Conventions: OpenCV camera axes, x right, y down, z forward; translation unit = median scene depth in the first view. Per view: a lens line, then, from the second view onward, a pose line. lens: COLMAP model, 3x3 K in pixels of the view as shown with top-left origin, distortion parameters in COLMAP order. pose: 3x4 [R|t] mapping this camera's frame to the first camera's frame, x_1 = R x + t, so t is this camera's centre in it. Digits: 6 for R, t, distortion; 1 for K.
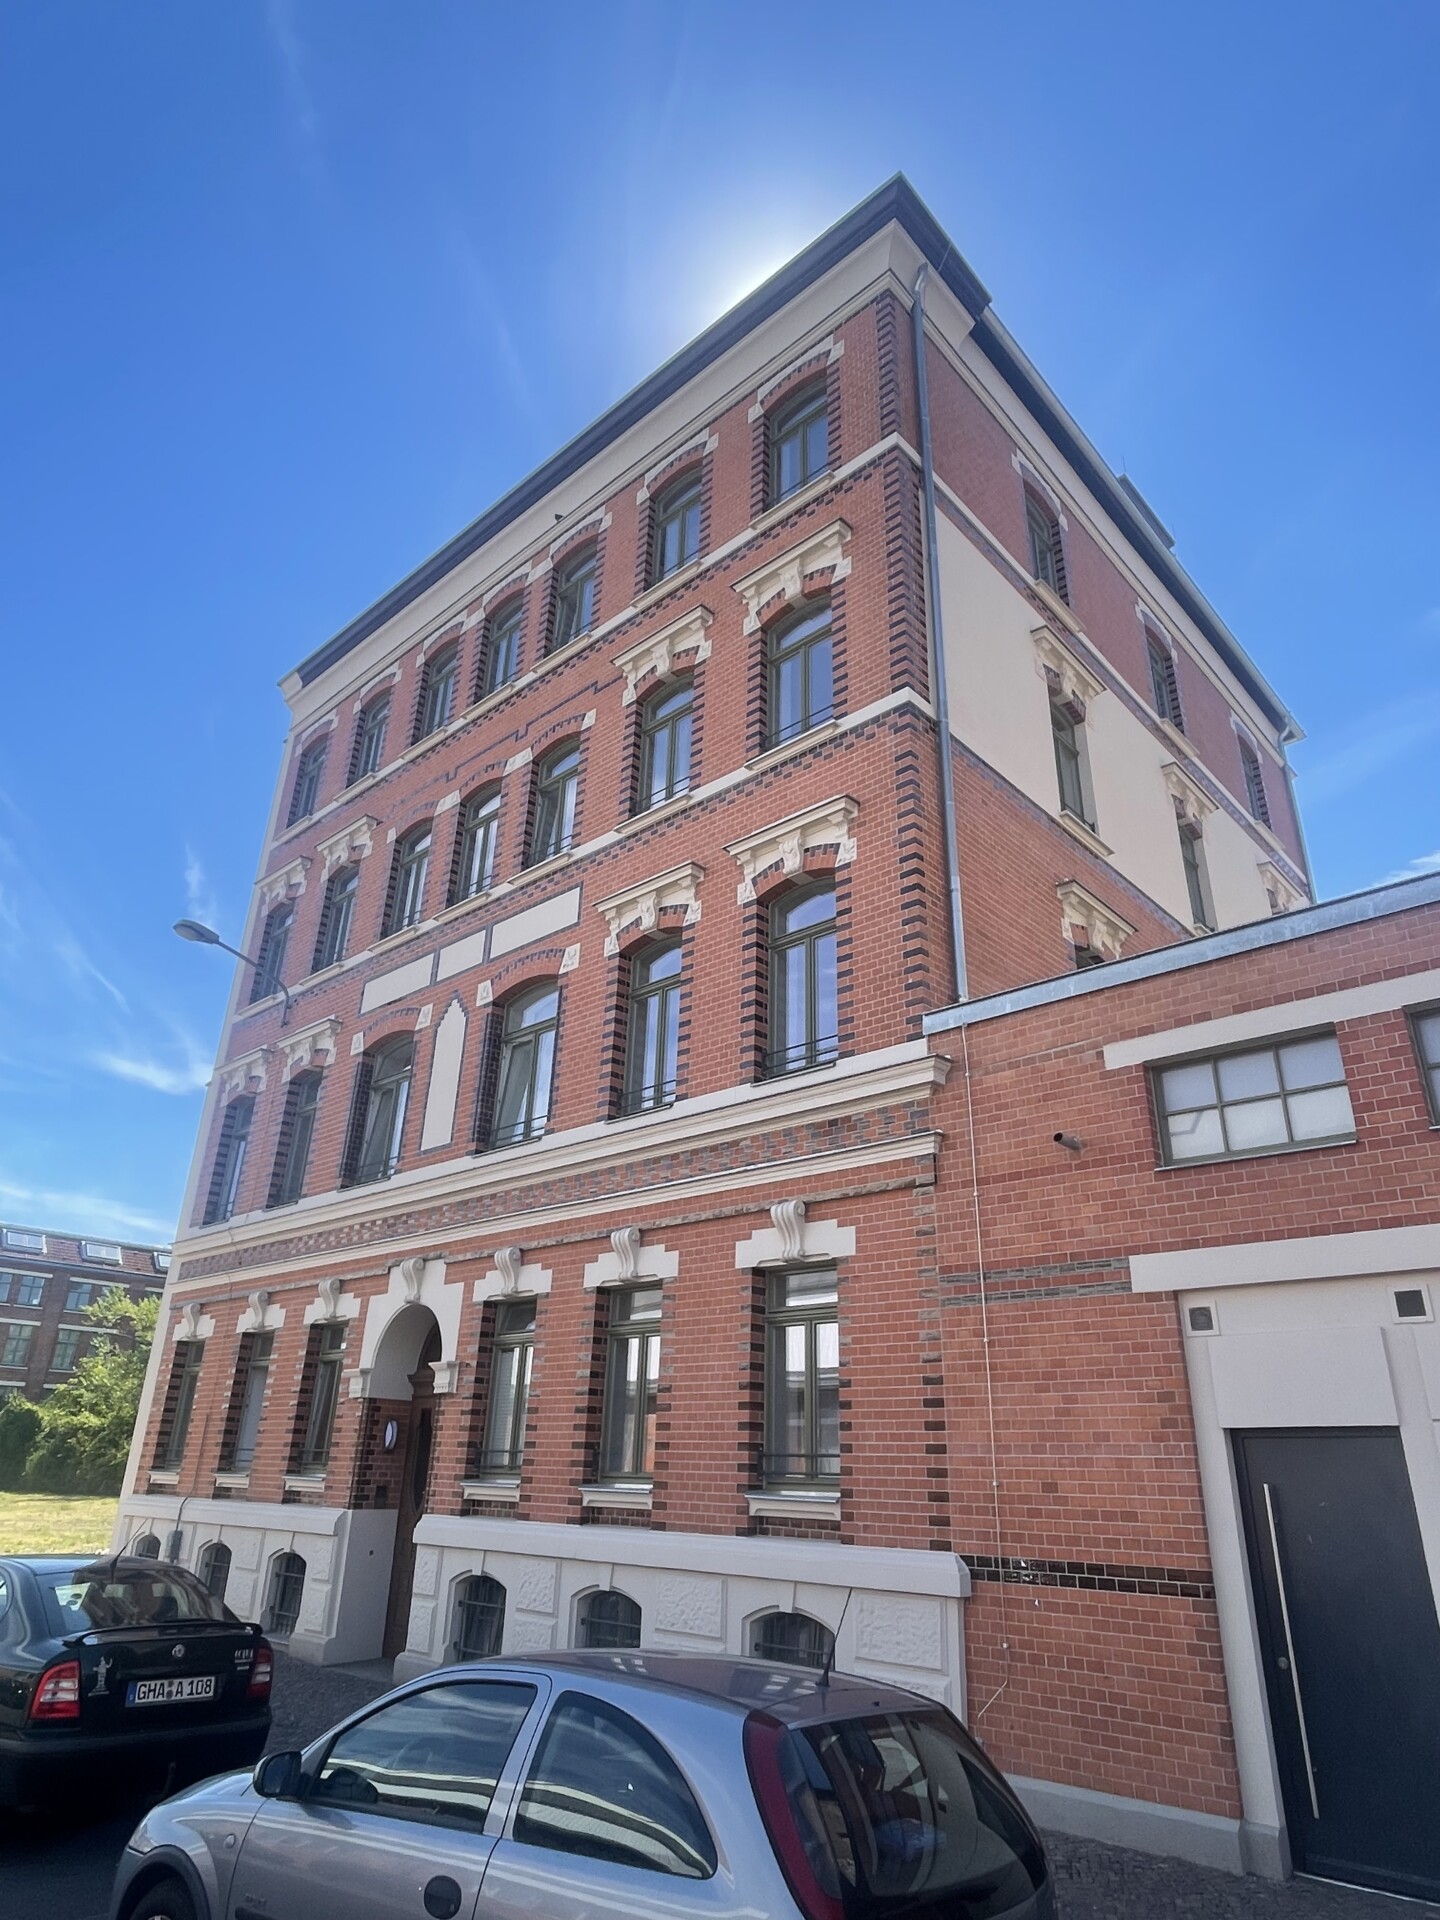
lens RADIAL K [[1155.2, 0, 727.6], [0, 1155.2, 953.8], [0, 0, 1]] dist [0.000417, -0.005083]
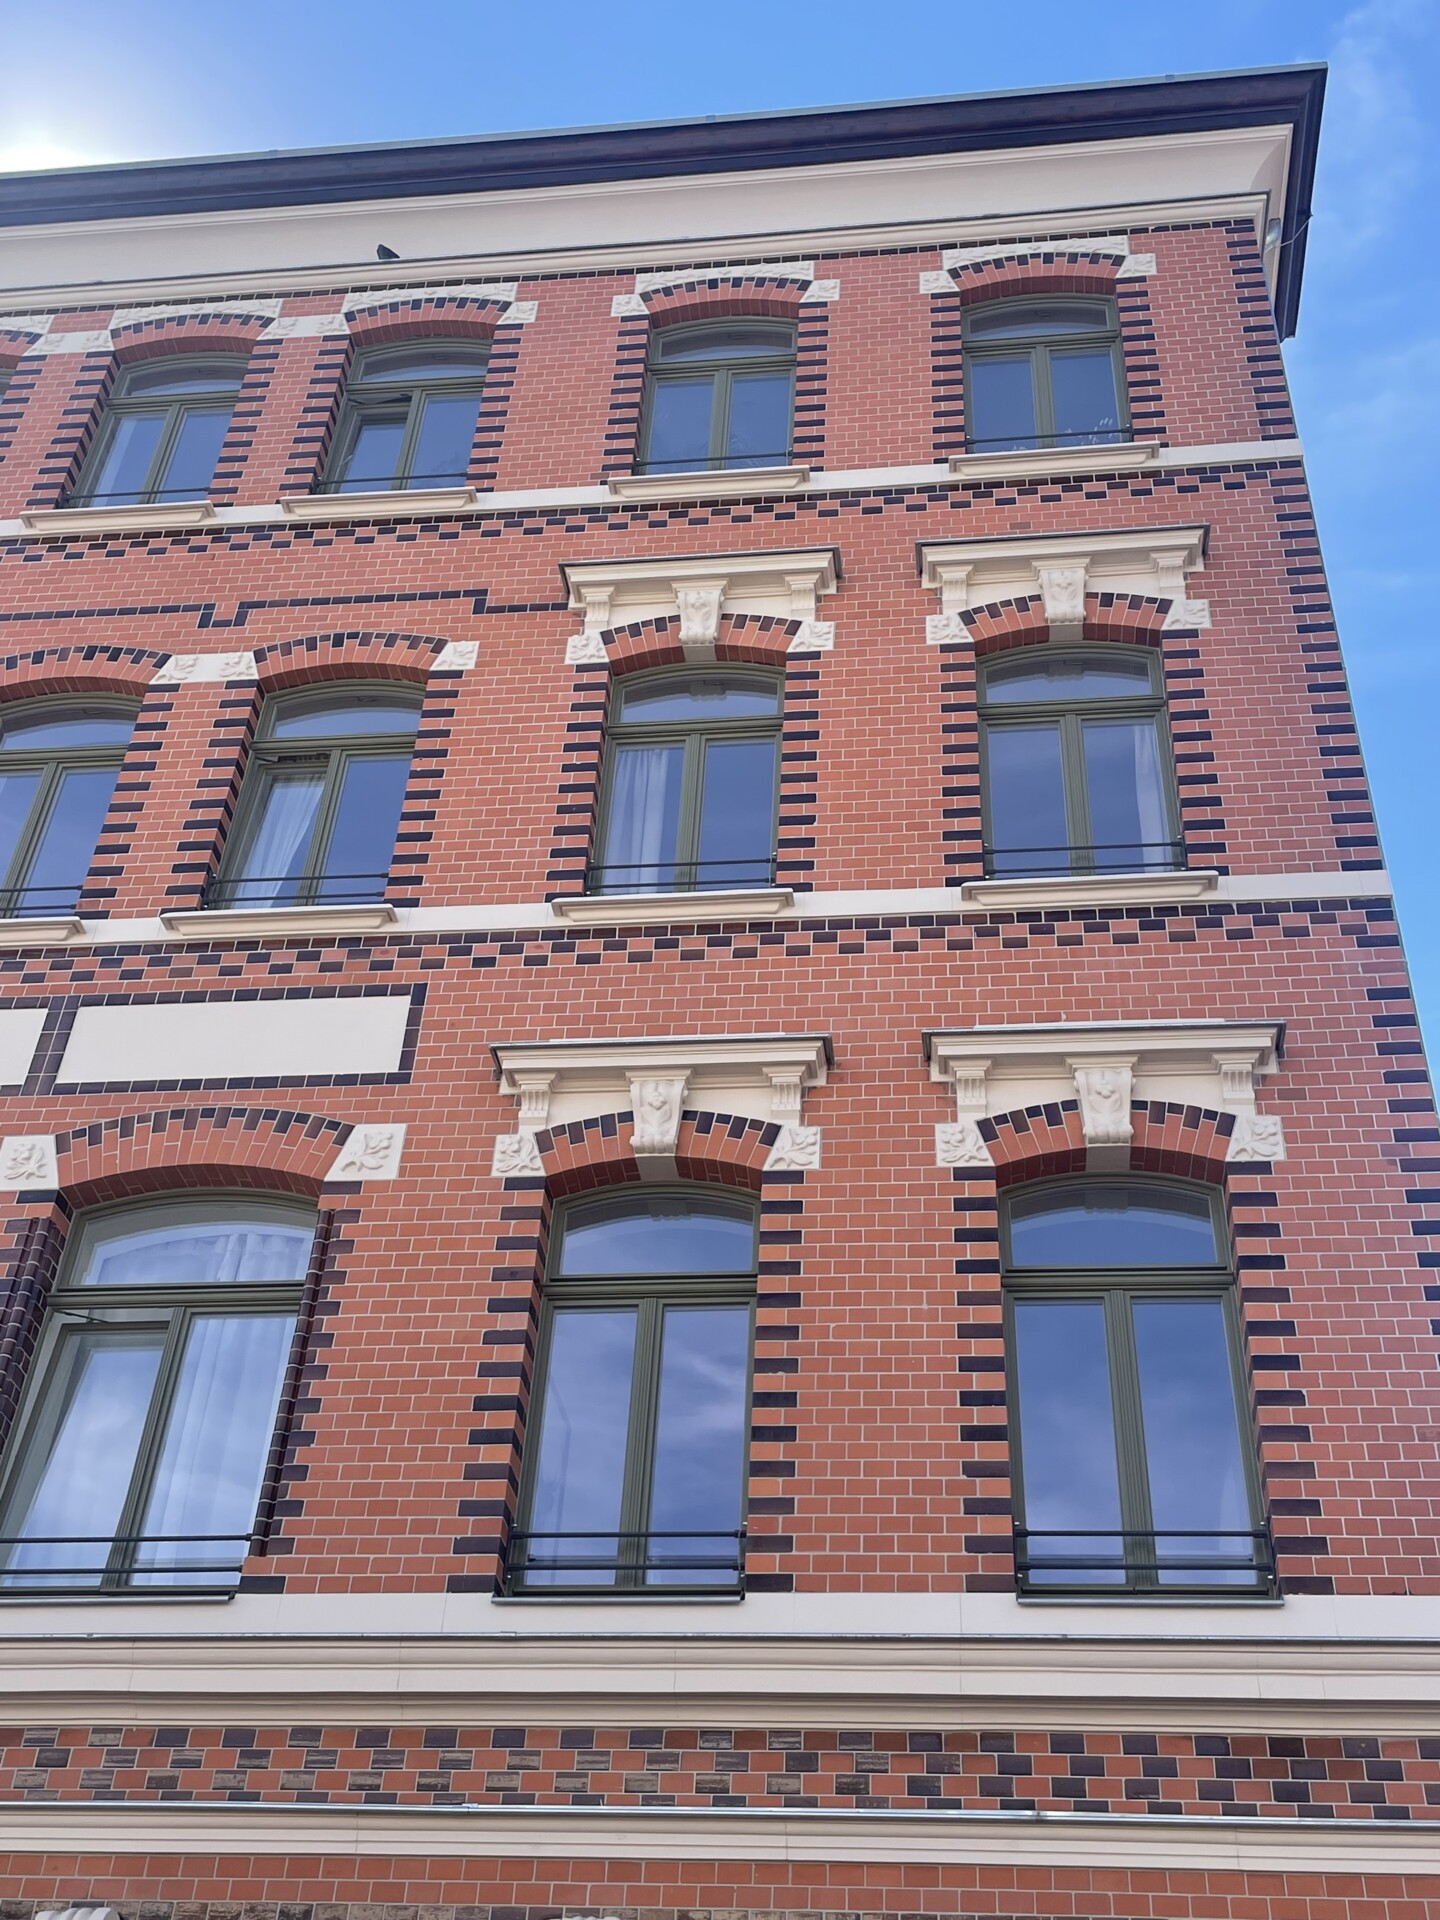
lens RADIAL K [[2106.6, 0, 706.3], [0, 2106.6, 956.7], [0, 0, 1]] dist [0.051170, 0.000000]
pose [[0.809223, 0.390733, 0.438733, -0.358372], [-0.269861, 0.910545, -0.313181, 0.128046], [-0.521856, 0.135036, 0.842277, 0.302711]]
